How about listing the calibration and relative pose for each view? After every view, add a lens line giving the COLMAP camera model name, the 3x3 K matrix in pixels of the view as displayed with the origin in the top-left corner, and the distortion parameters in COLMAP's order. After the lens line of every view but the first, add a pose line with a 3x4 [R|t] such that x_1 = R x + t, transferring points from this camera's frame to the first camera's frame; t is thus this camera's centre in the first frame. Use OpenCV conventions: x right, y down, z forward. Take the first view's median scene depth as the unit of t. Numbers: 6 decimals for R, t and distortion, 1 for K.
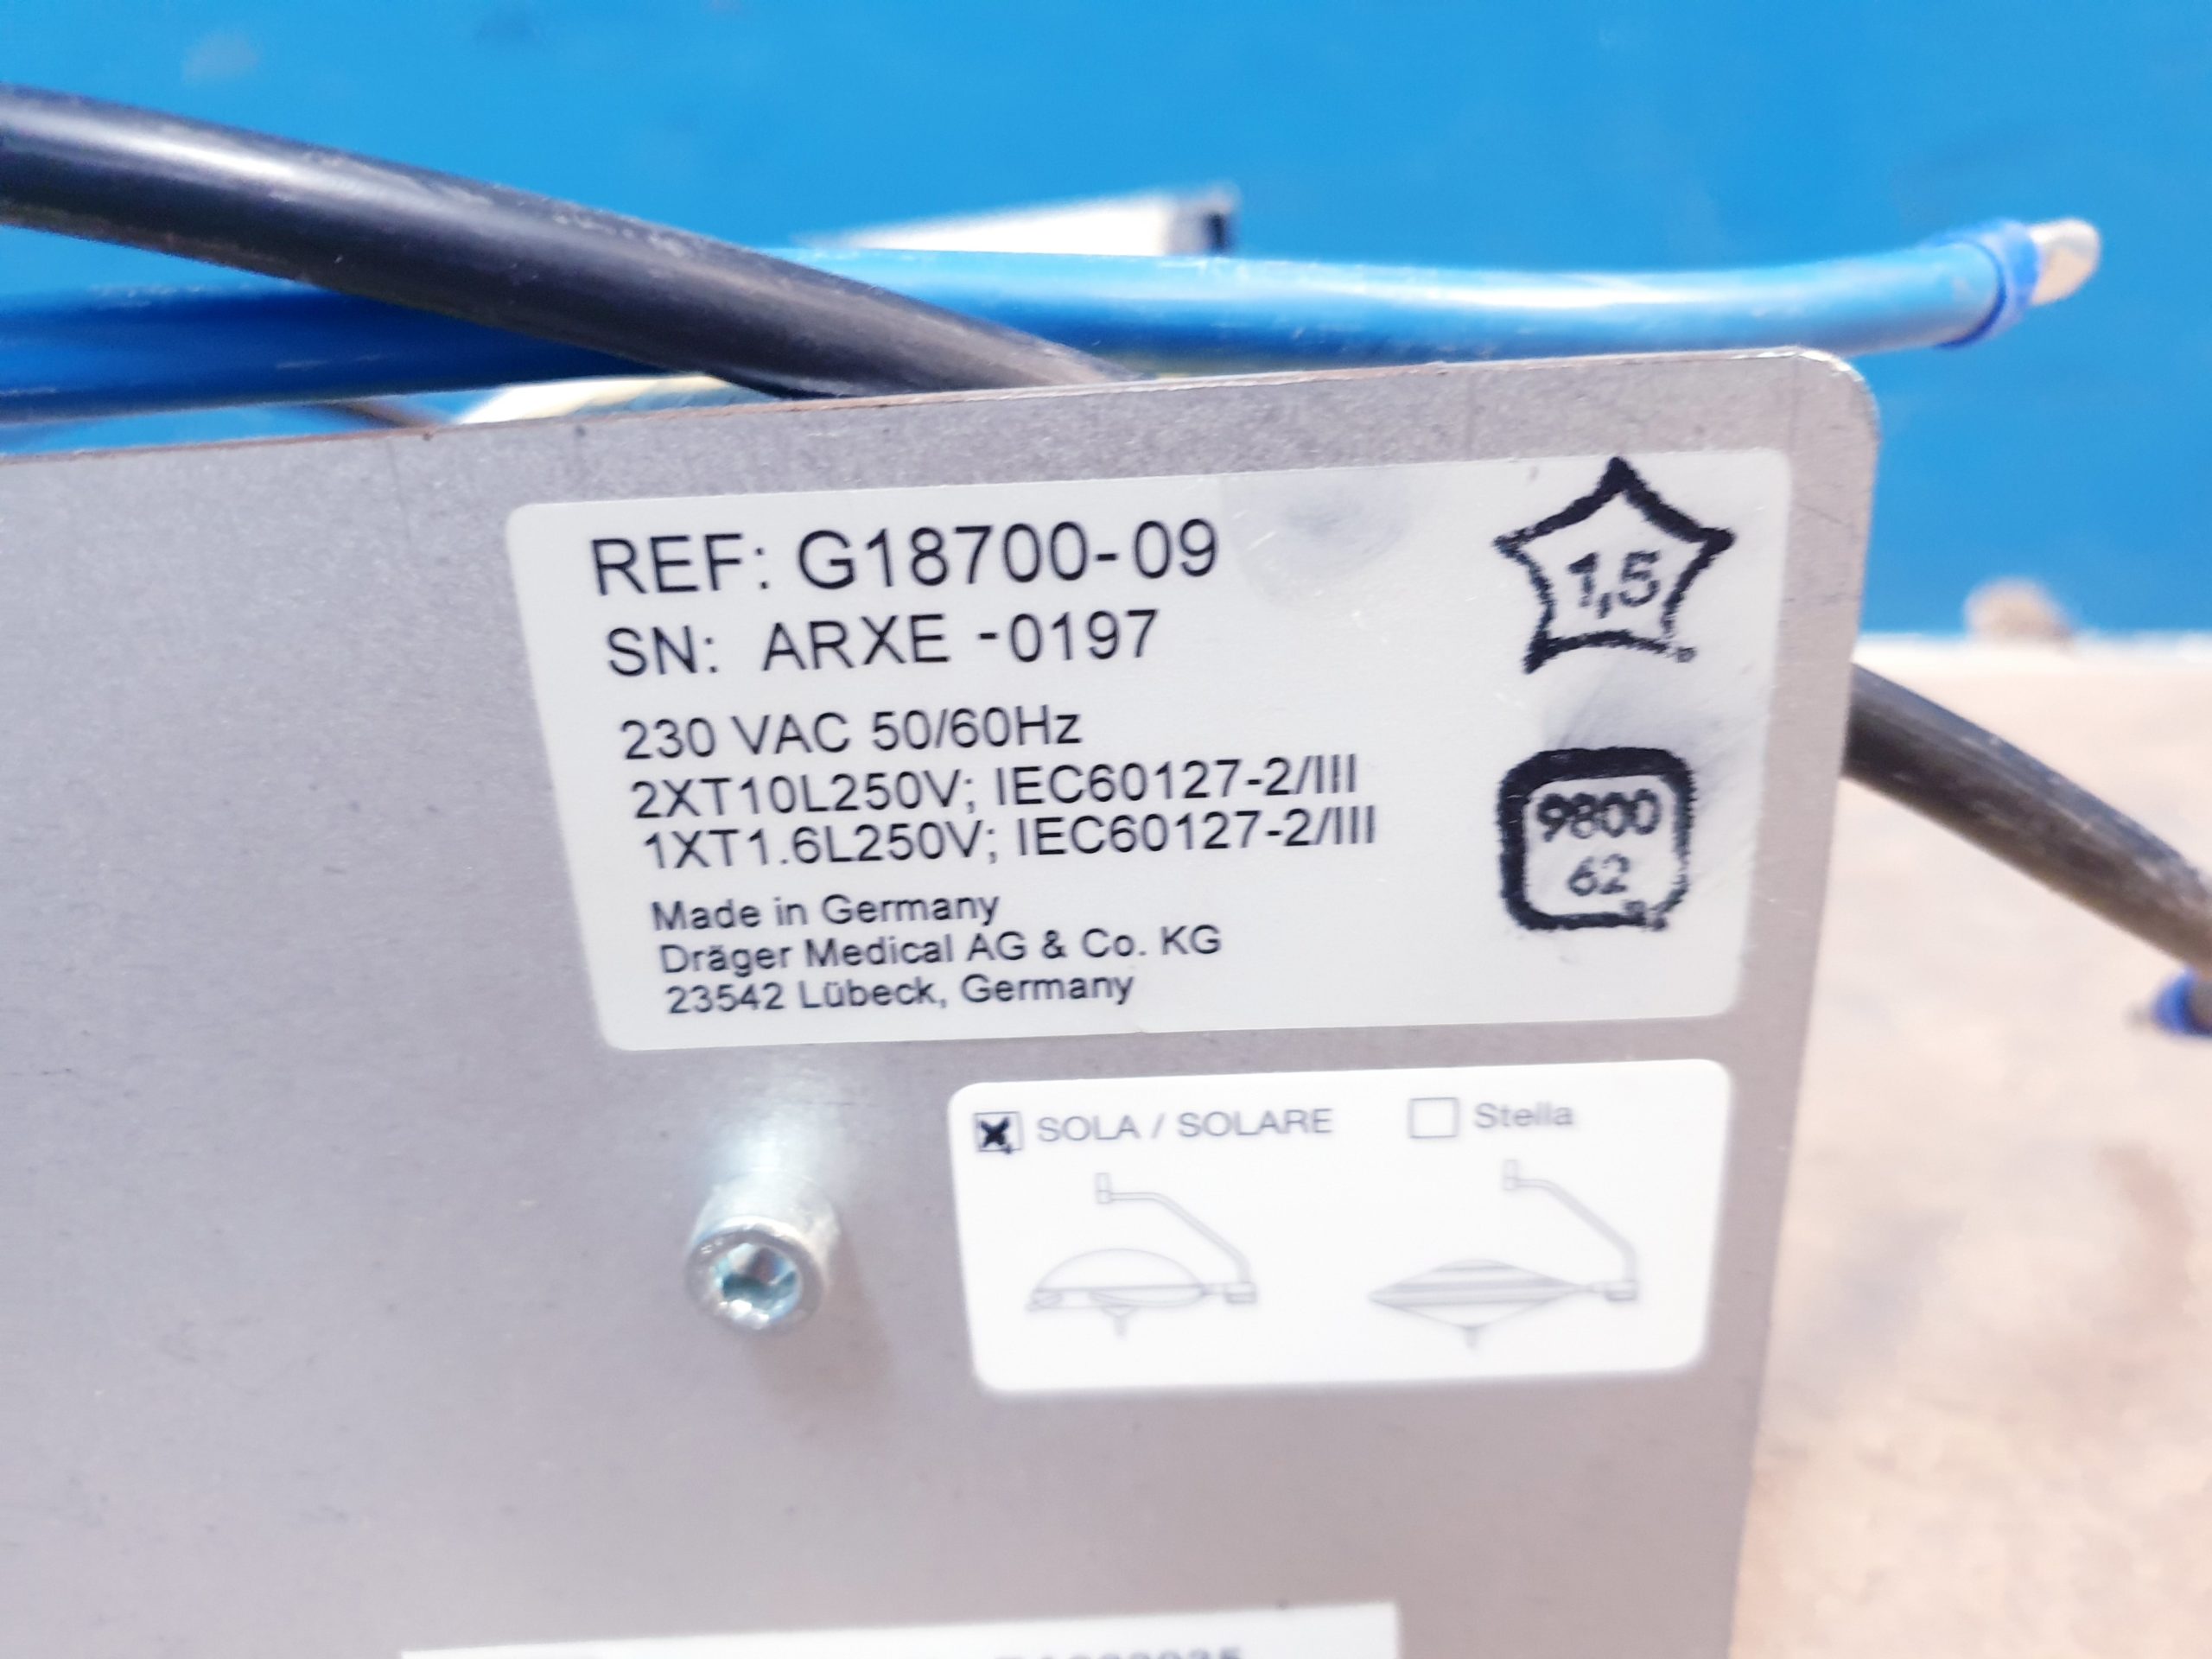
lens RADIAL K [[1721.5, 0, 1168.3], [0, 1721.5, 844.0], [0, 0, 1]] dist [0.011311, -0.018192]
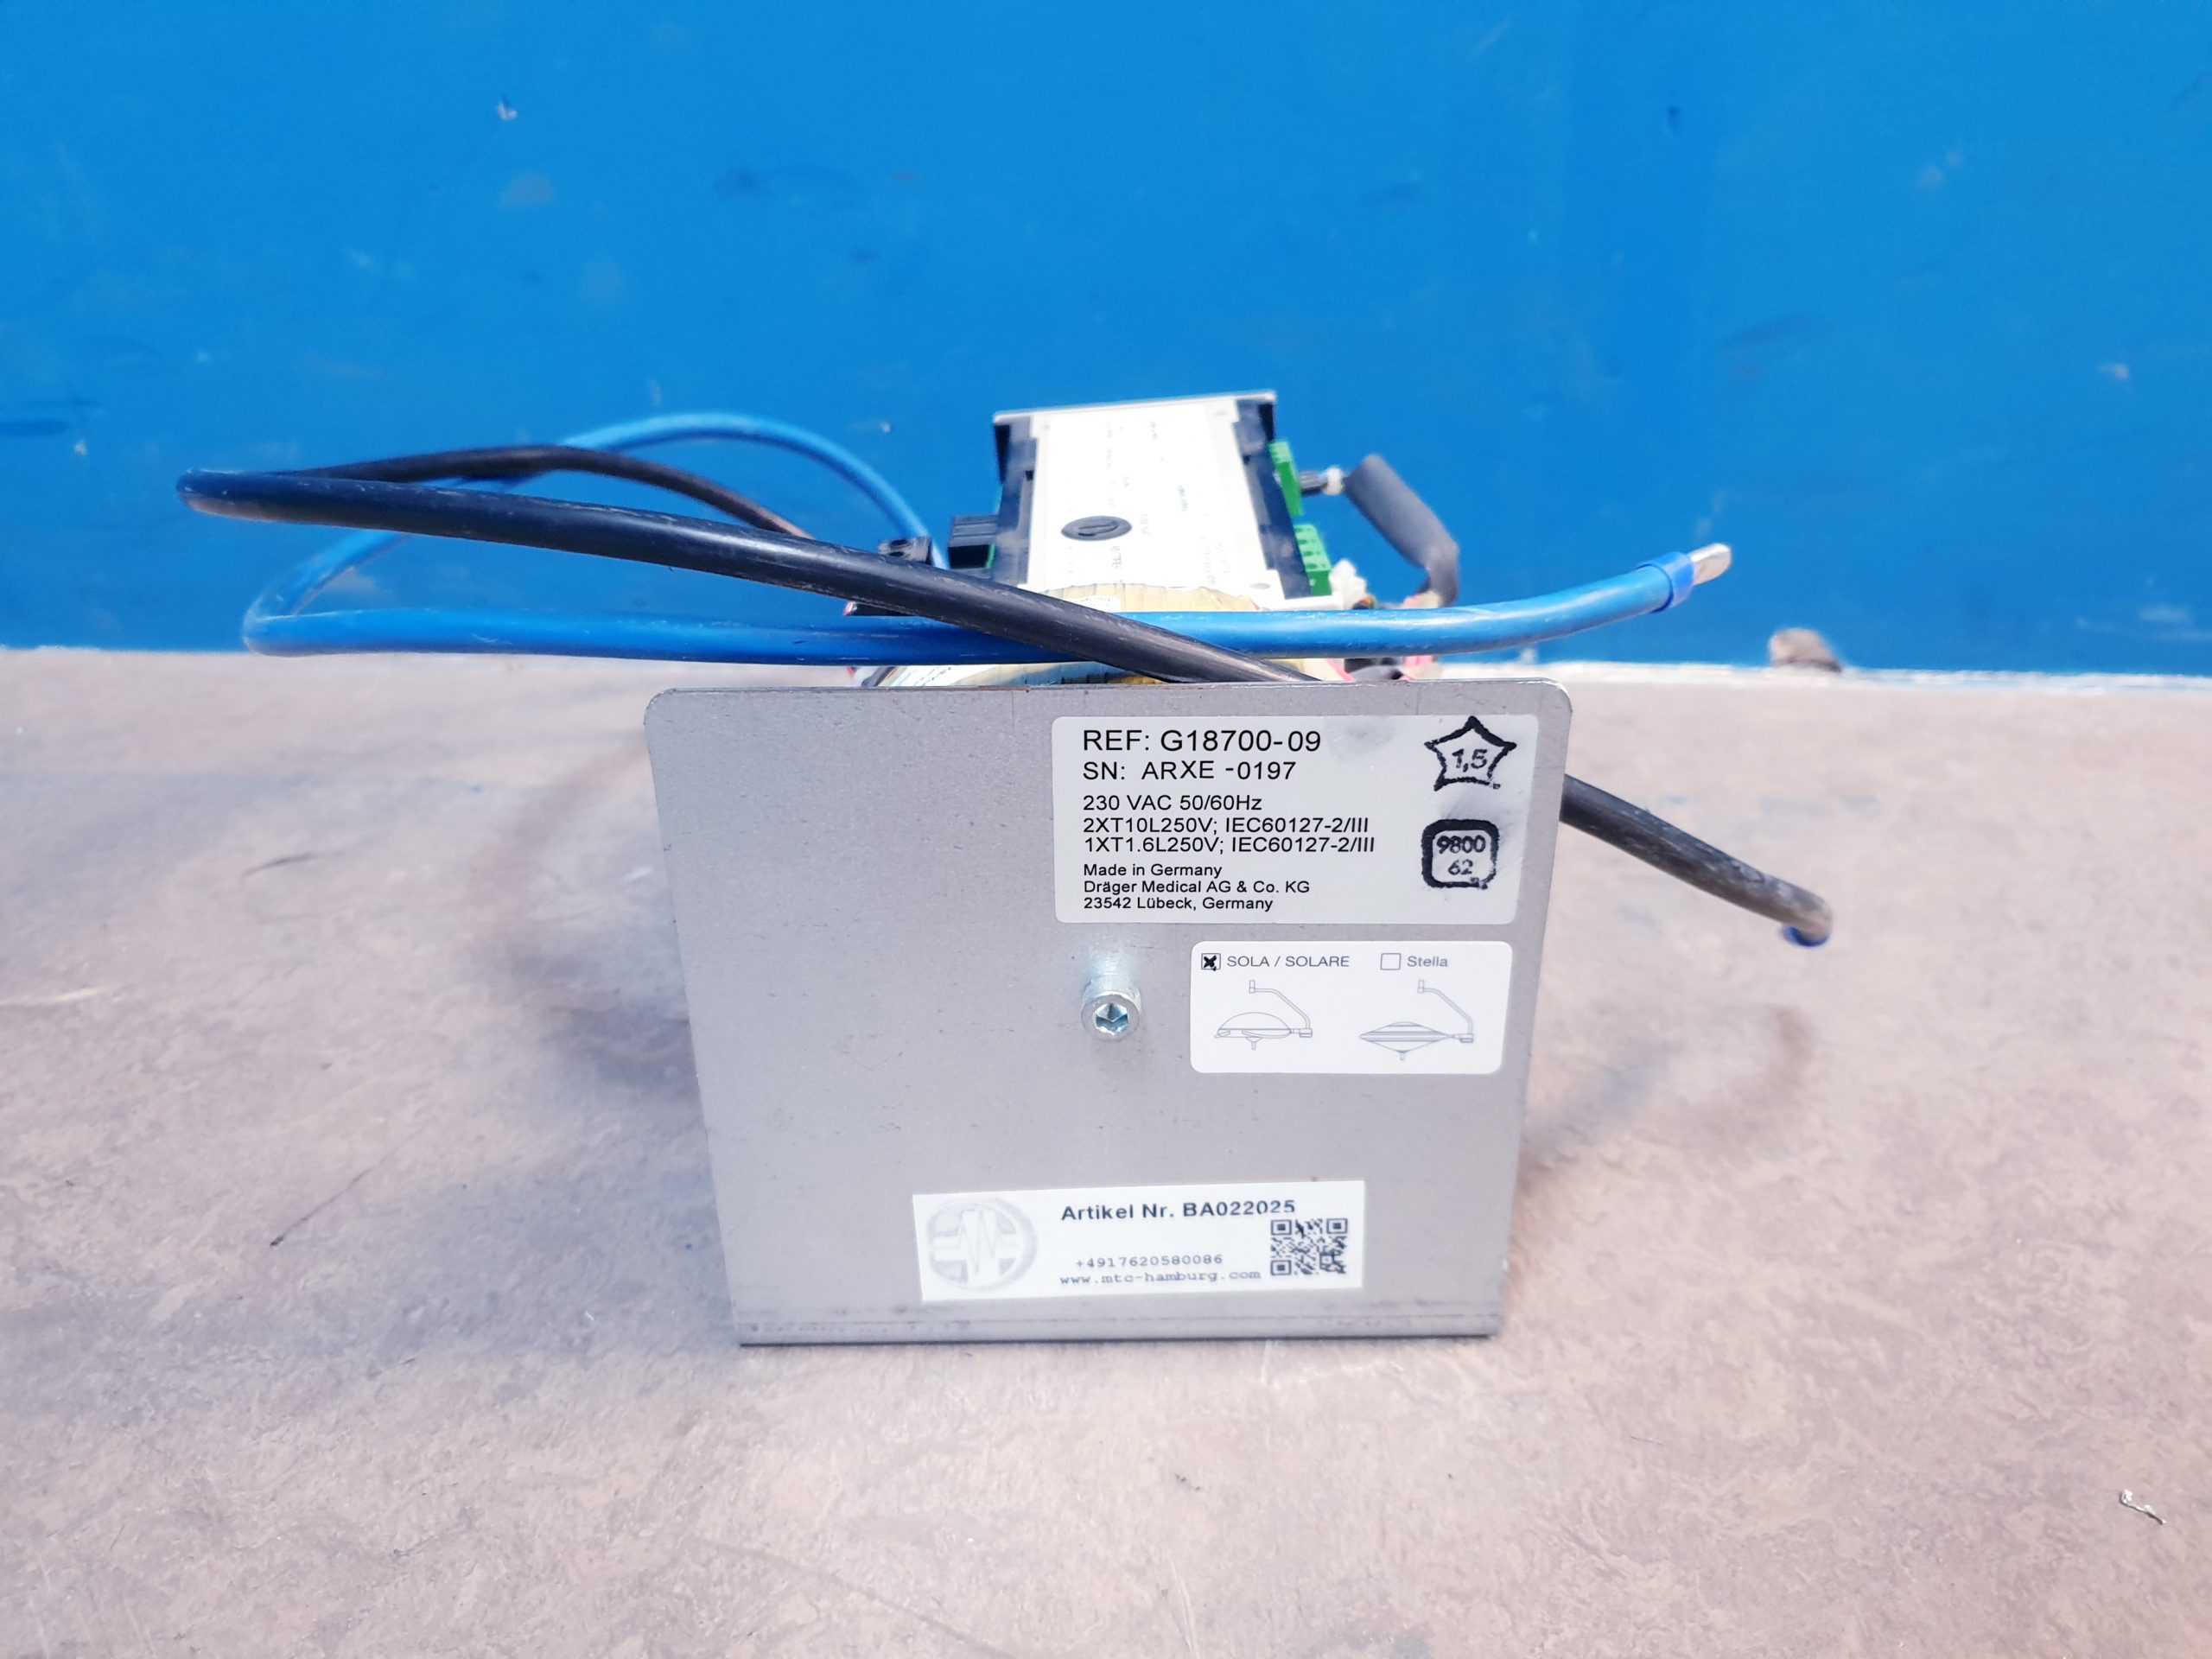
lens RADIAL K [[1641.9, 0, 1120.8], [0, 1641.9, 829.6], [0, 0, 1]] dist [-0.027994, 0.031665]
pose [[0.999350, 0.035965, 0.002422, -0.259537], [-0.036043, 0.997921, 0.053434, -0.149572], [-0.000495, -0.053487, 0.998568, -1.416056]]
